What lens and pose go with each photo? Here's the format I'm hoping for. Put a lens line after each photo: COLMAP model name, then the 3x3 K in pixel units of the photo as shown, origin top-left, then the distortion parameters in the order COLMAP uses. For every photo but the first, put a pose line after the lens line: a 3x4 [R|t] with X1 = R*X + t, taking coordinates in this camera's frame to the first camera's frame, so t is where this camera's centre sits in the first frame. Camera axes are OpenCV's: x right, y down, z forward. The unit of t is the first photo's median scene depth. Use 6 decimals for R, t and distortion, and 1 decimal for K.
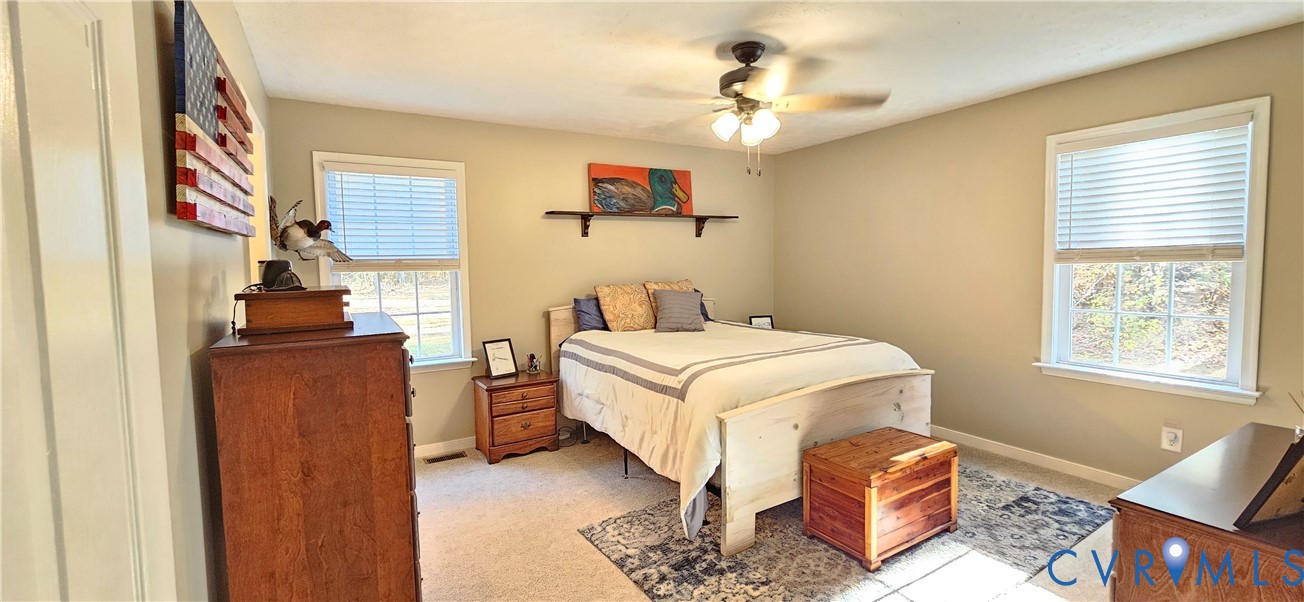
lens RADIAL K [[534.3, 0, 650.3], [0, 534.3, 297.0], [0, 0, 1]] dist [-0.000264, -0.000063]
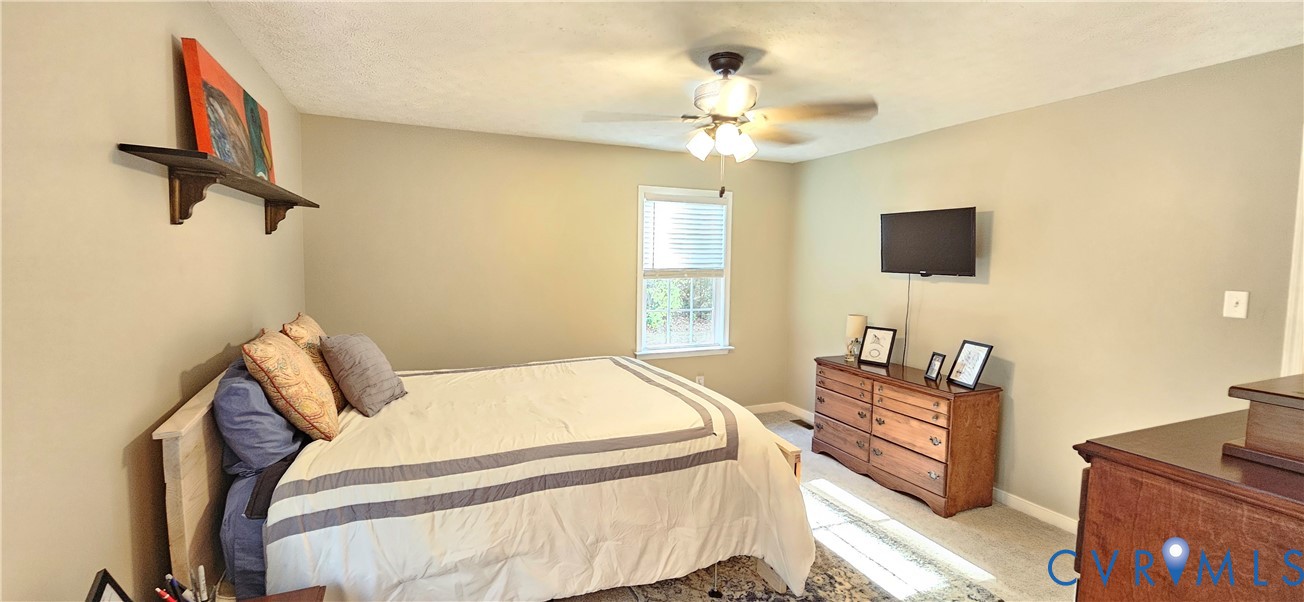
lens RADIAL K [[534.3, 0, 646.1], [0, 534.3, 297.2], [0, 0, 1]] dist [-0.000264, -0.000063]
pose [[0.113696, -0.053919, 0.992051, -0.690059], [0.050454, 0.997551, 0.048436, -0.091780], [-0.992234, 0.044546, 0.116138, 0.934526]]
